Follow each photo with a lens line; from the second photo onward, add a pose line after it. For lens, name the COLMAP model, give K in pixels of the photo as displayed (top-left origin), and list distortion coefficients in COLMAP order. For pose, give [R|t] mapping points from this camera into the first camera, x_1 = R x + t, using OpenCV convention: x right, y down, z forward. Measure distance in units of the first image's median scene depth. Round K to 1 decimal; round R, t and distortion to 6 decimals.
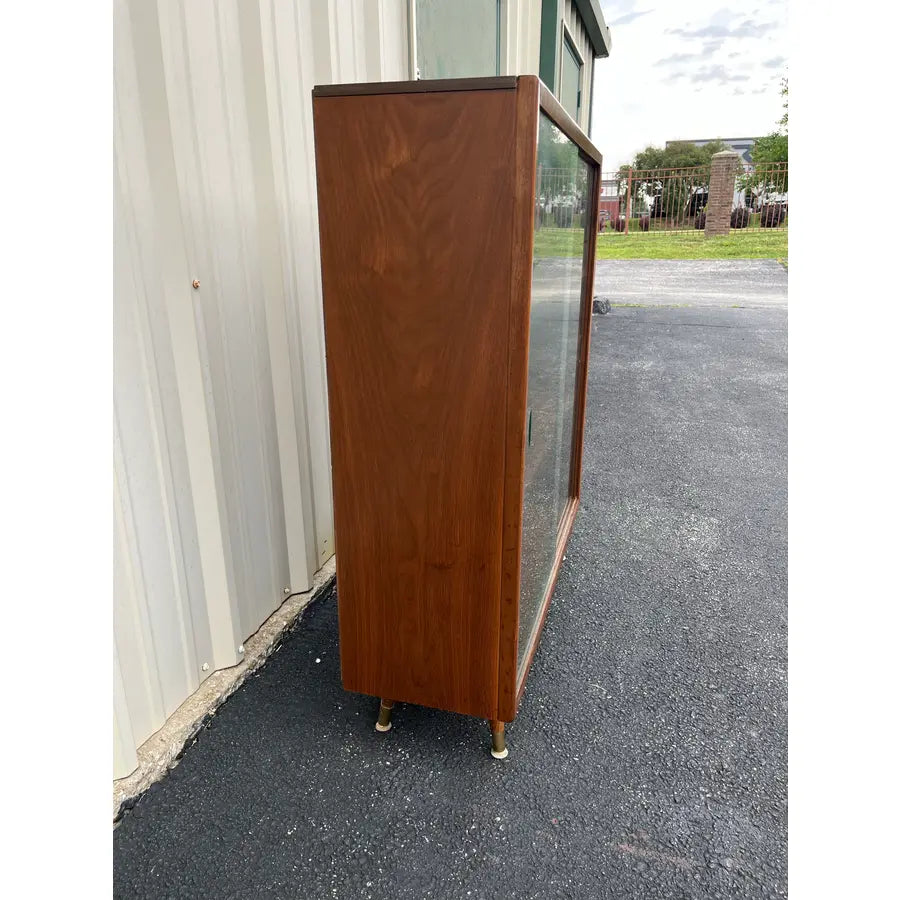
lens RADIAL K [[675.0, 0, 454.8], [0, 675.0, 440.3], [0, 0, 1]] dist [0.083343, -0.132770]
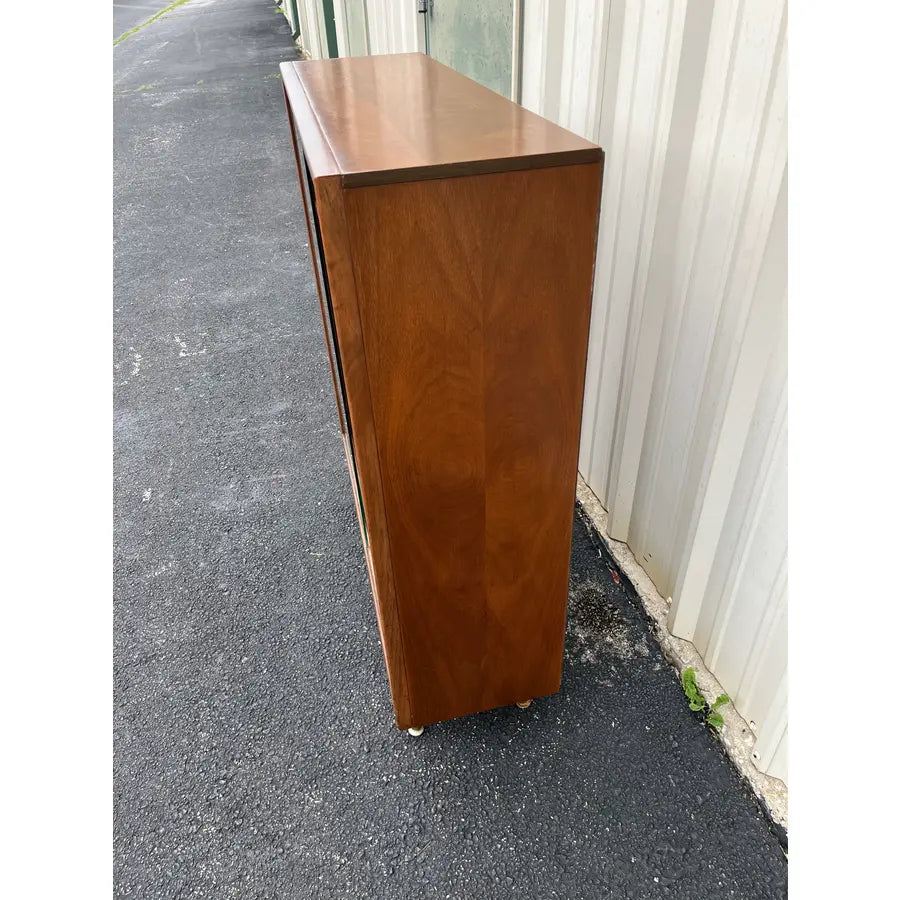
lens RADIAL K [[681.3, 0, 459.6], [0, 681.3, 440.2], [0, 0, 1]] dist [0.024226, -0.006143]
pose [[-0.862407, 0.312356, -0.398356, 0.488104], [-0.119795, 0.638648, 0.760117, -0.889351], [0.491836, 0.703252, -0.513356, 1.893680]]
